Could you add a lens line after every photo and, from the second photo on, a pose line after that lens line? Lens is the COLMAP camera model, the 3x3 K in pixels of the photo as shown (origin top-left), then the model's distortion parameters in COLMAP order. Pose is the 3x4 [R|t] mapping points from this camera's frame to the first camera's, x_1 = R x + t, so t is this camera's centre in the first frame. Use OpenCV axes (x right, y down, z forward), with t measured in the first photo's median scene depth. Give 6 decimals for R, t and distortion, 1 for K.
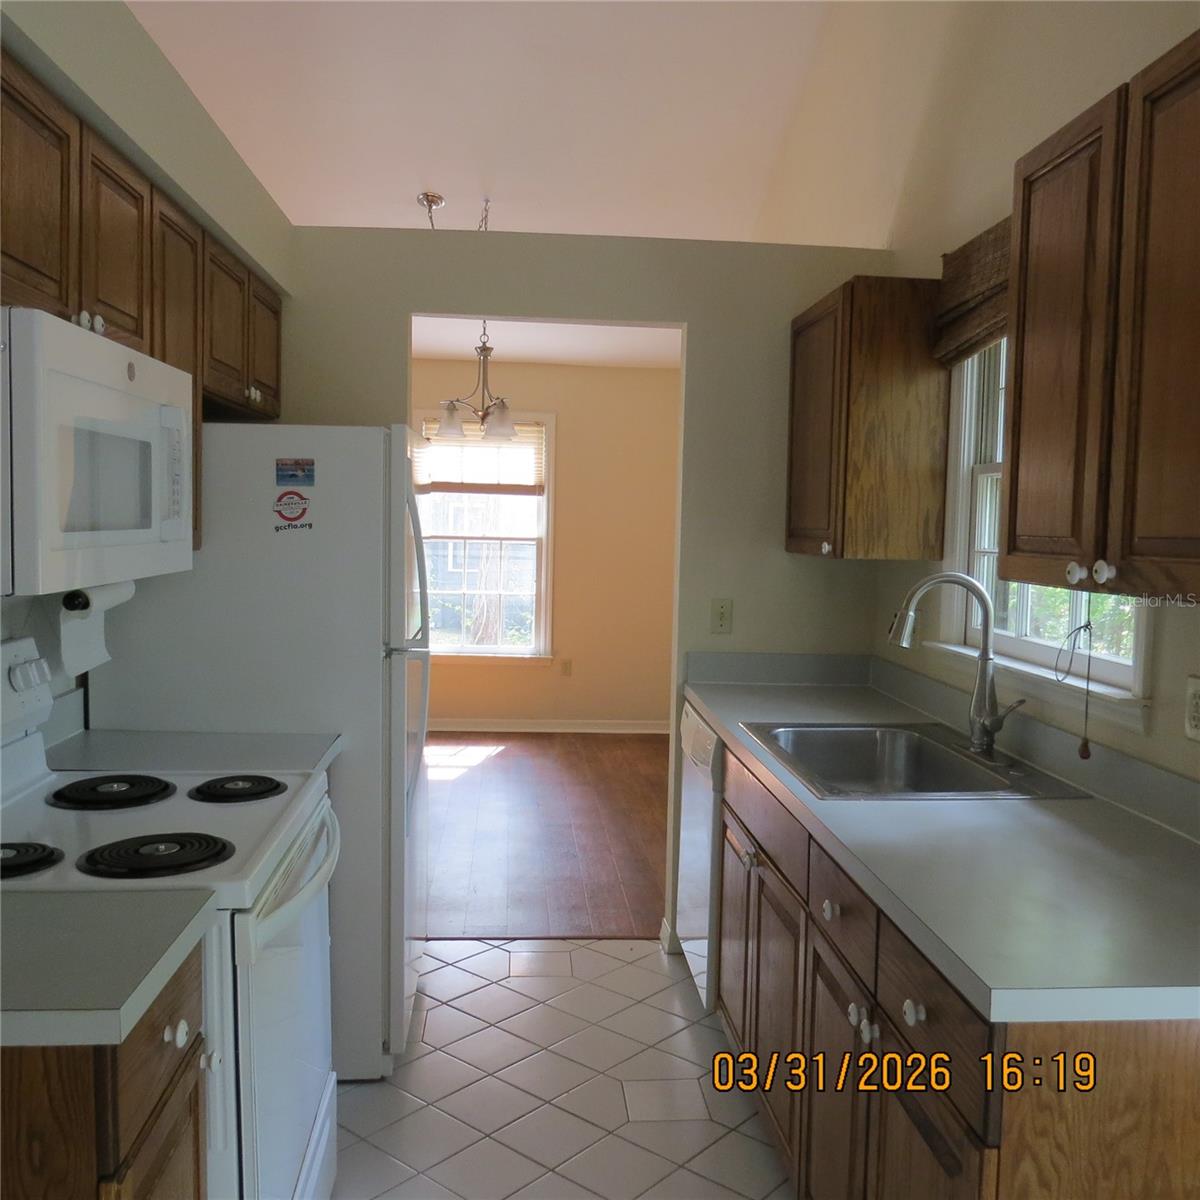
lens RADIAL K [[1149.4, 0, 600.0], [0, 1149.4, 591.4], [0, 0, 1]] dist [-0.023407, 0.000000]
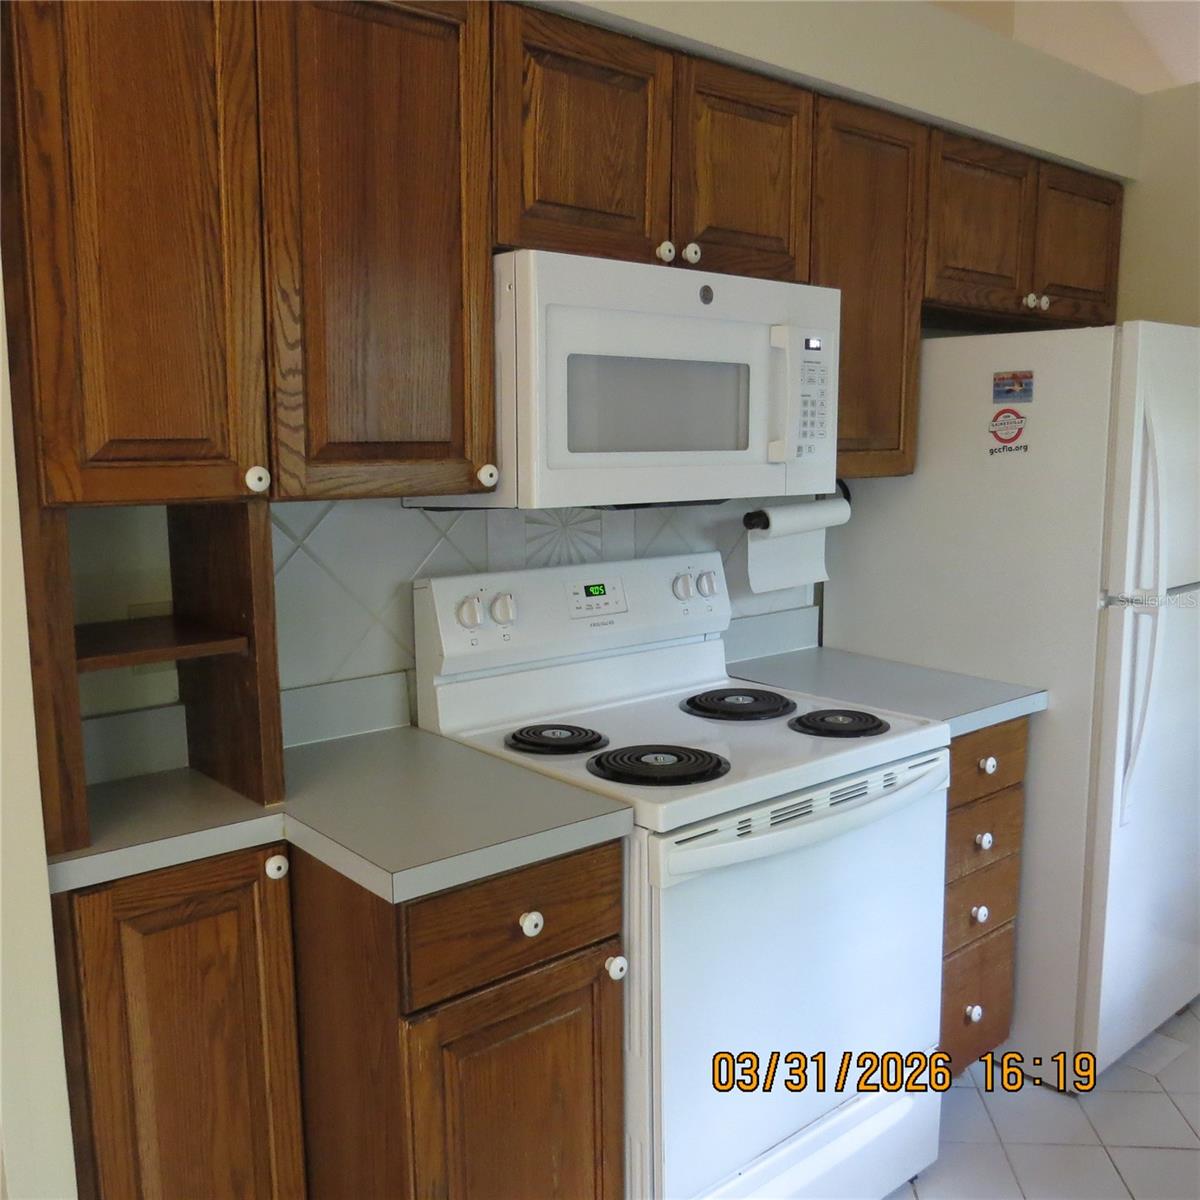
lens RADIAL K [[1149.4, 0, 595.6], [0, 1149.4, 608.2], [0, 0, 1]] dist [-0.023407, 0.000000]
pose [[0.583628, 0.101261, -0.805683, 0.274907], [-0.041337, 0.994613, 0.095062, -0.005025], [0.810968, -0.022176, 0.584670, 0.220042]]
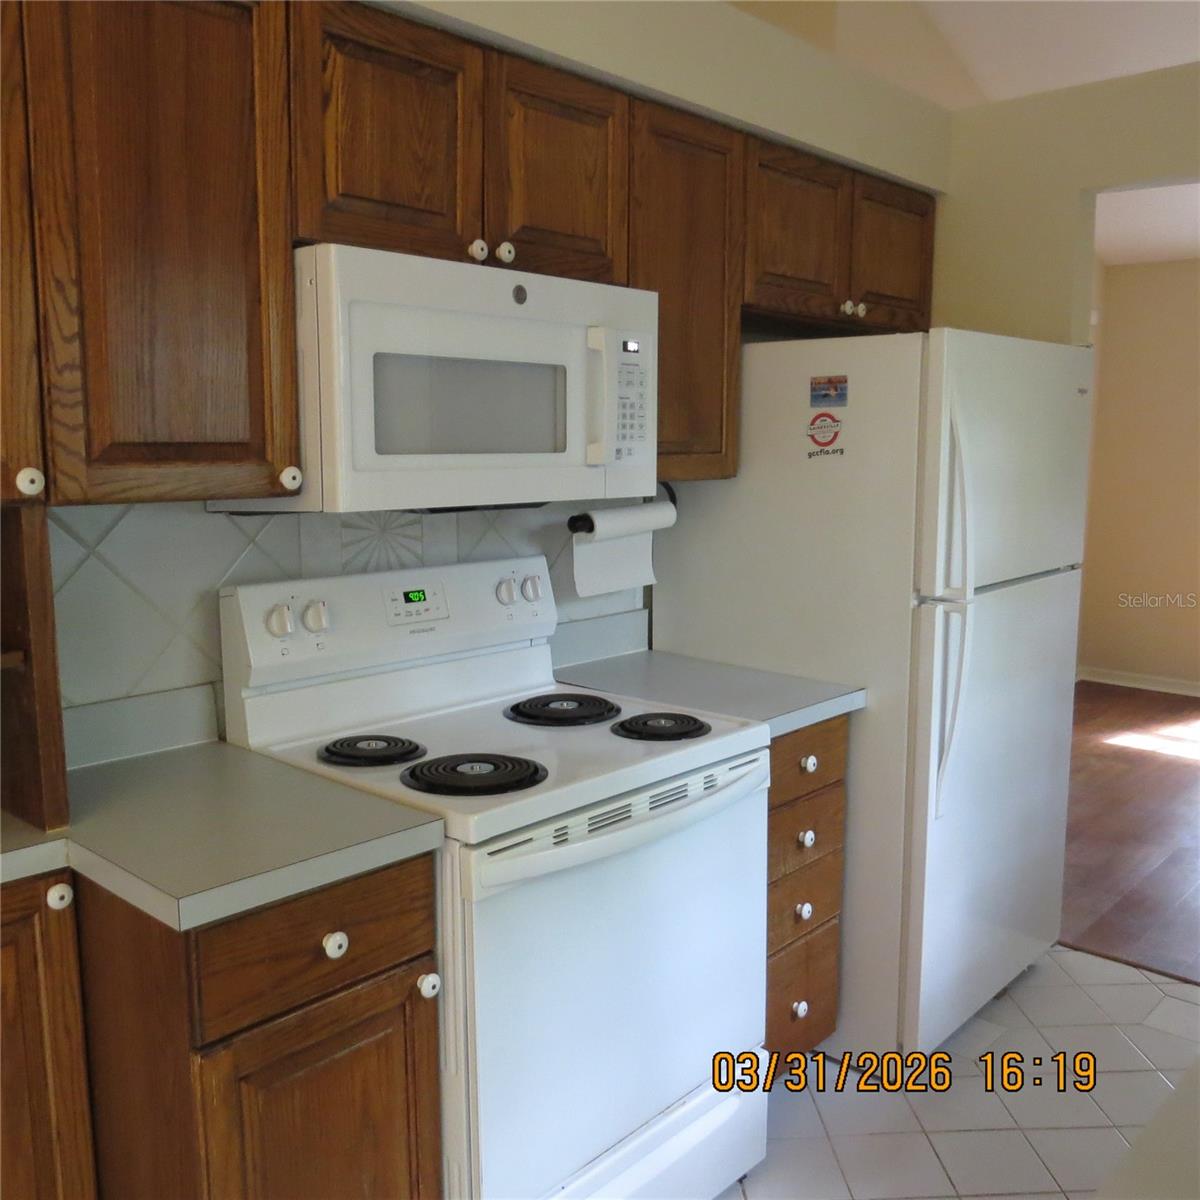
lens RADIAL K [[1149.4, 0, 594.6], [0, 1149.4, 608.9], [0, 0, 1]] dist [-0.023407, 0.000000]
pose [[0.680148, 0.089126, -0.727637, 0.280018], [-0.038212, 0.995543, 0.086222, -0.004747], [0.732079, -0.030839, 0.680522, 0.247852]]
